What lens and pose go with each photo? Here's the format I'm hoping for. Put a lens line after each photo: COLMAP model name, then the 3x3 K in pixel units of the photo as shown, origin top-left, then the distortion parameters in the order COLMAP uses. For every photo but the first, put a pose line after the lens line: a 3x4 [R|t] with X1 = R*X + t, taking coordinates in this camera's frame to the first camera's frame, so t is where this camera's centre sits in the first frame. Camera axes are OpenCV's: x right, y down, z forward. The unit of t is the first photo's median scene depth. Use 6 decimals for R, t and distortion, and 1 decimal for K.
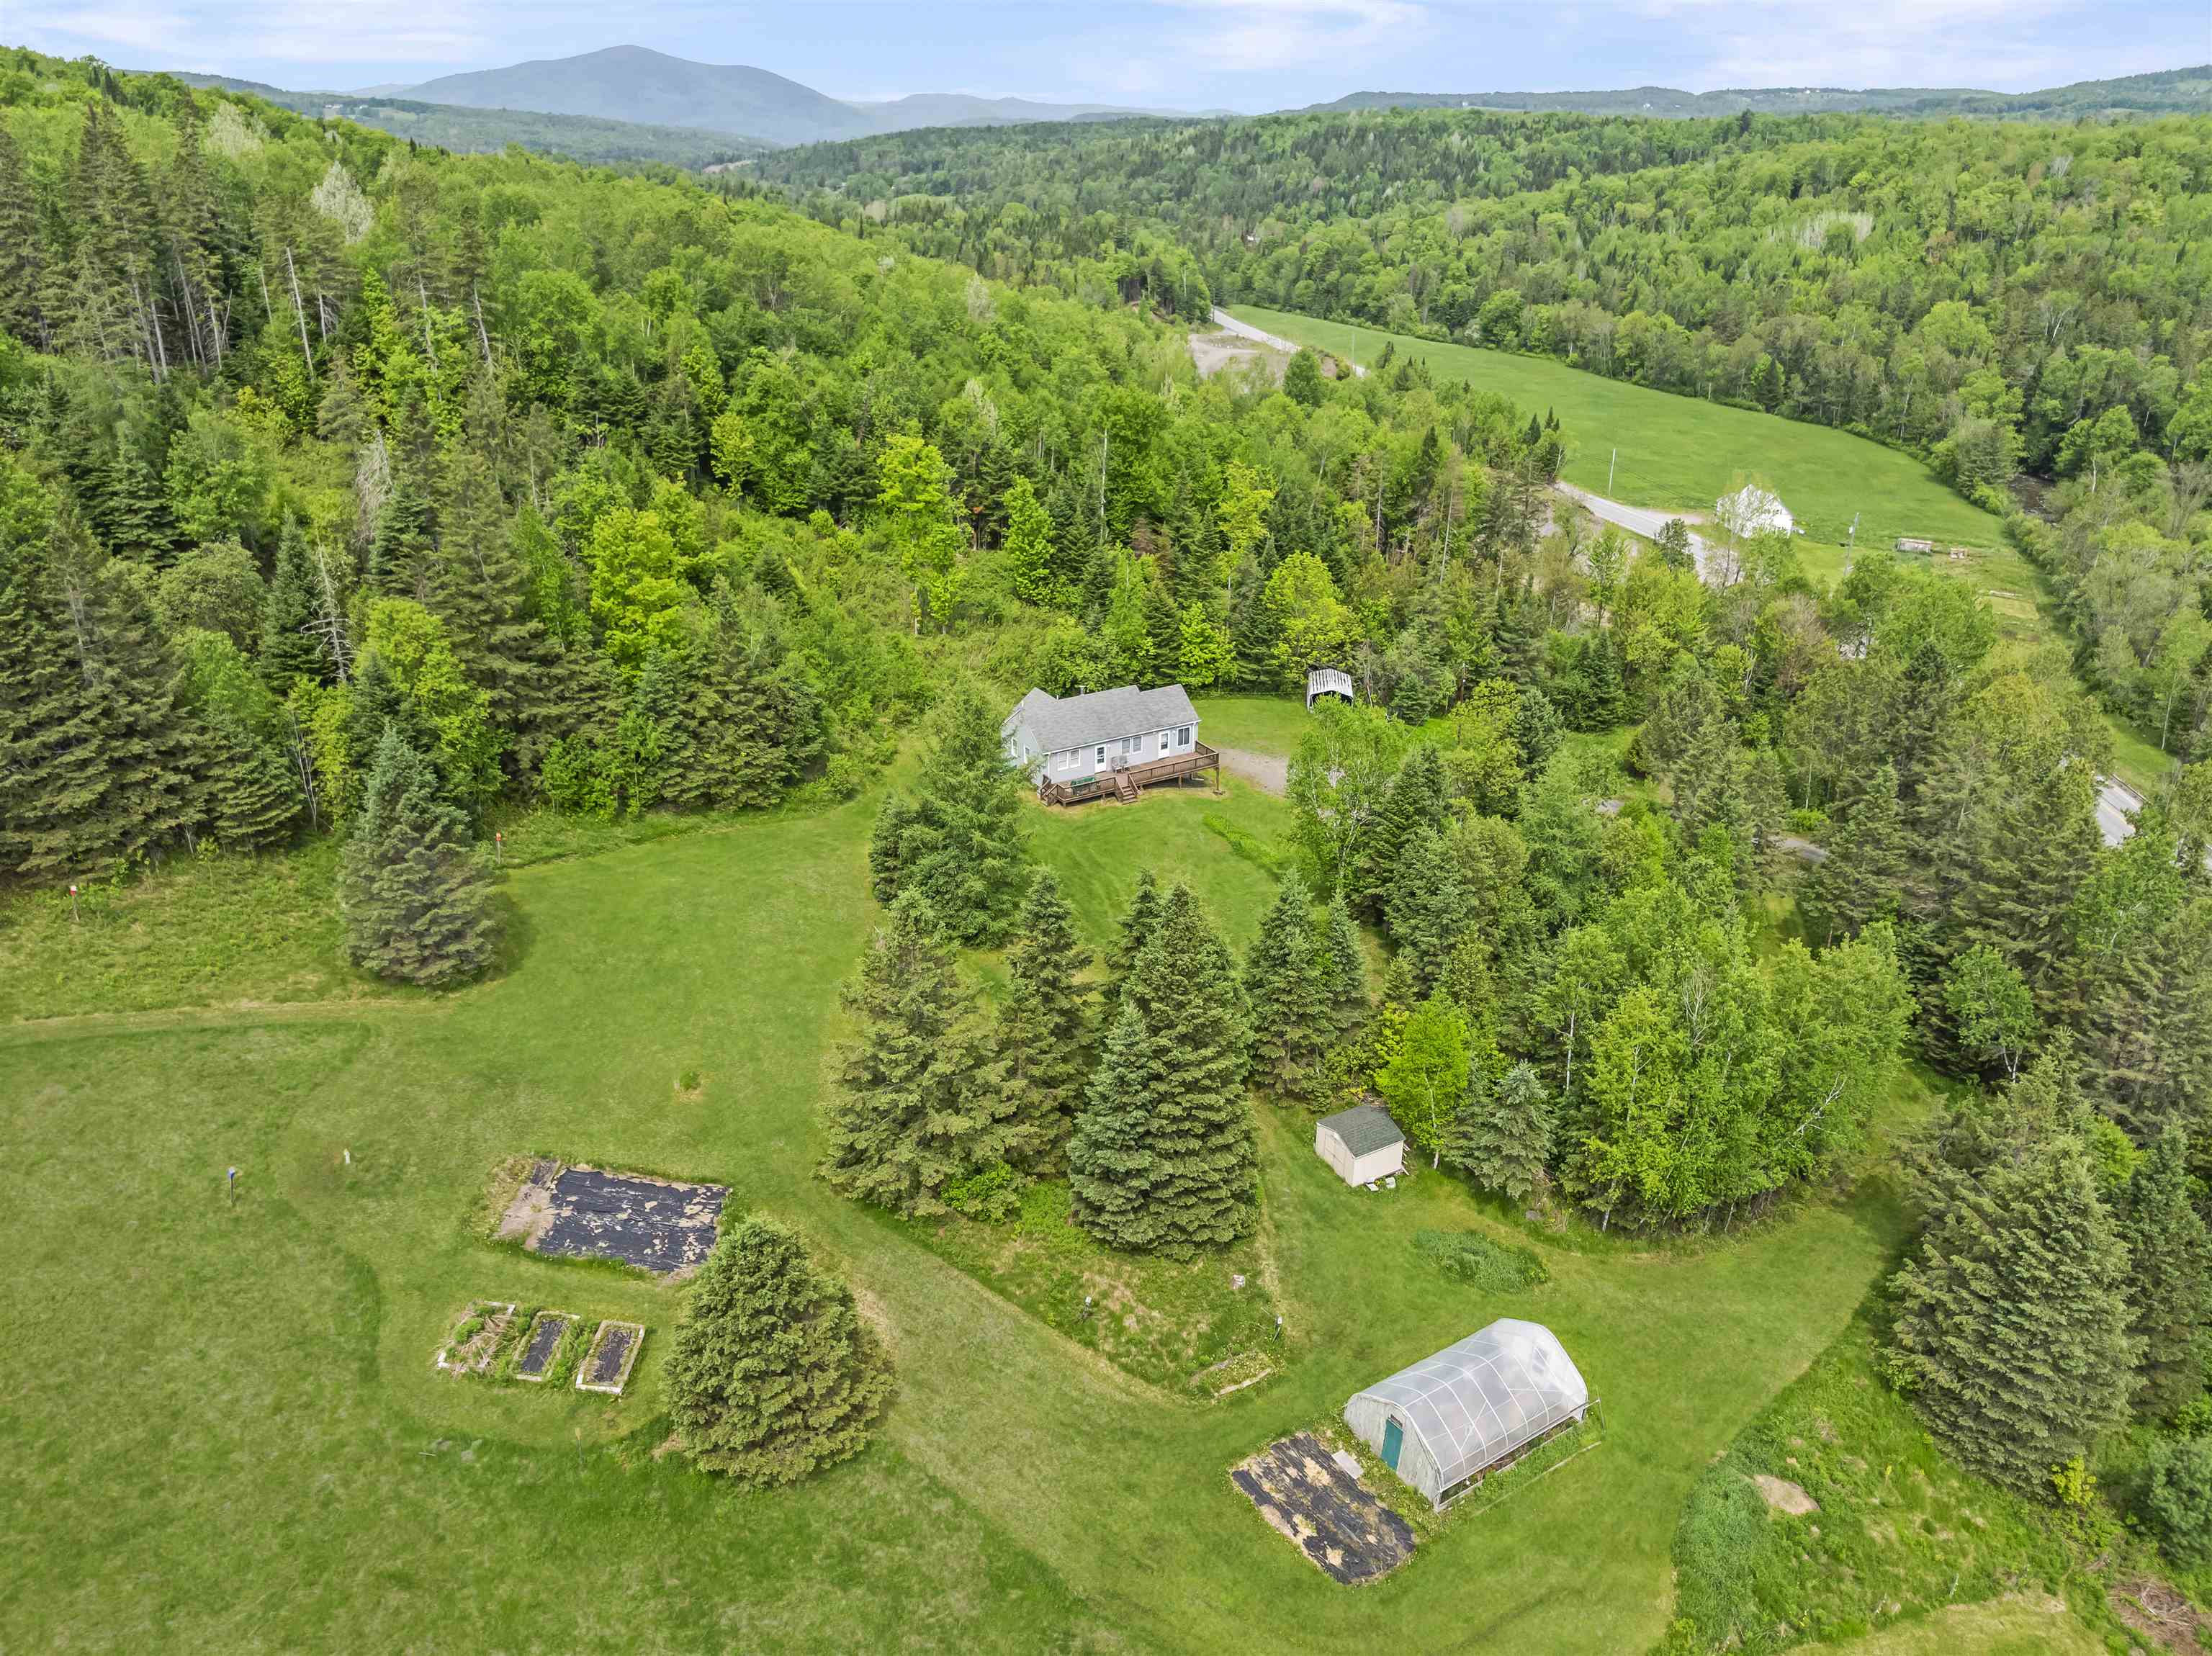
lens RADIAL K [[1550.5, 0, 1112.1], [0, 1550.5, 826.5], [0, 0, 1]] dist [-0.040160, 0.000725]
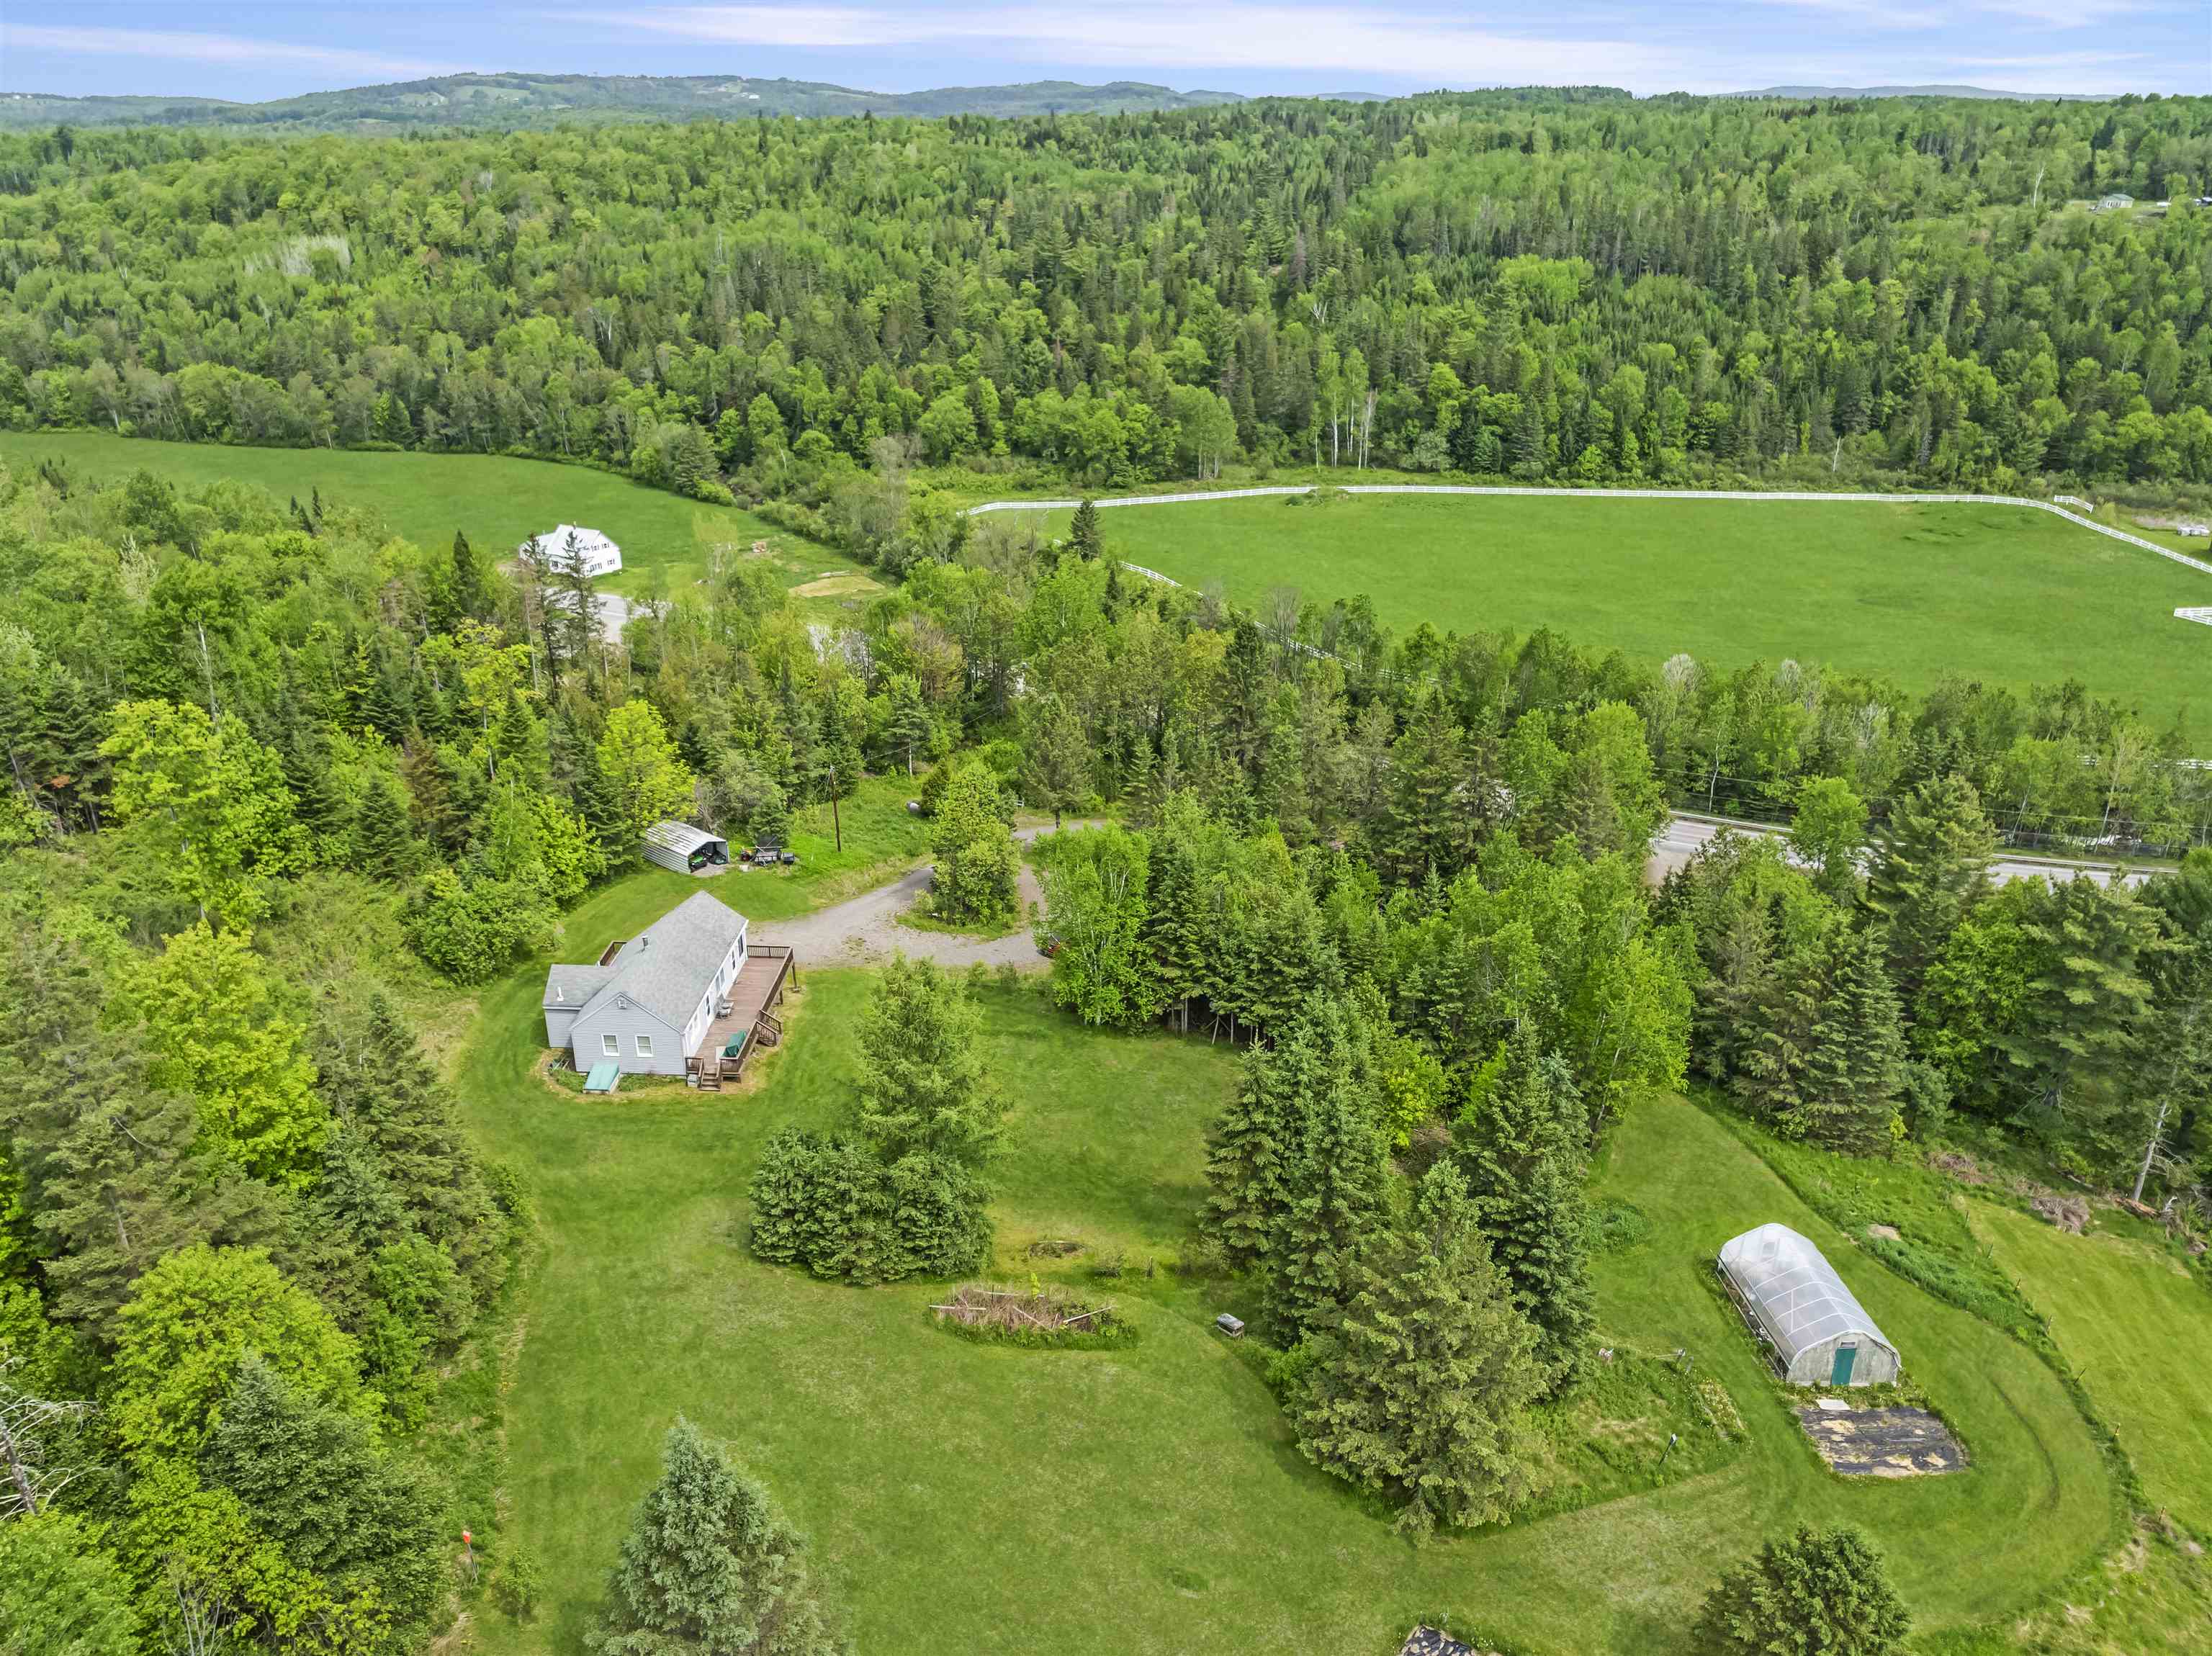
lens RADIAL K [[1562.8, 0, 1110.7], [0, 1562.8, 822.9], [0, 0, 1]] dist [-0.063616, 0.037038]
pose [[0.557407, -0.332893, 0.760578, -0.711474], [0.338393, 0.927643, 0.158016, -0.288742], [-0.758147, 0.169296, 0.629724, 0.493529]]
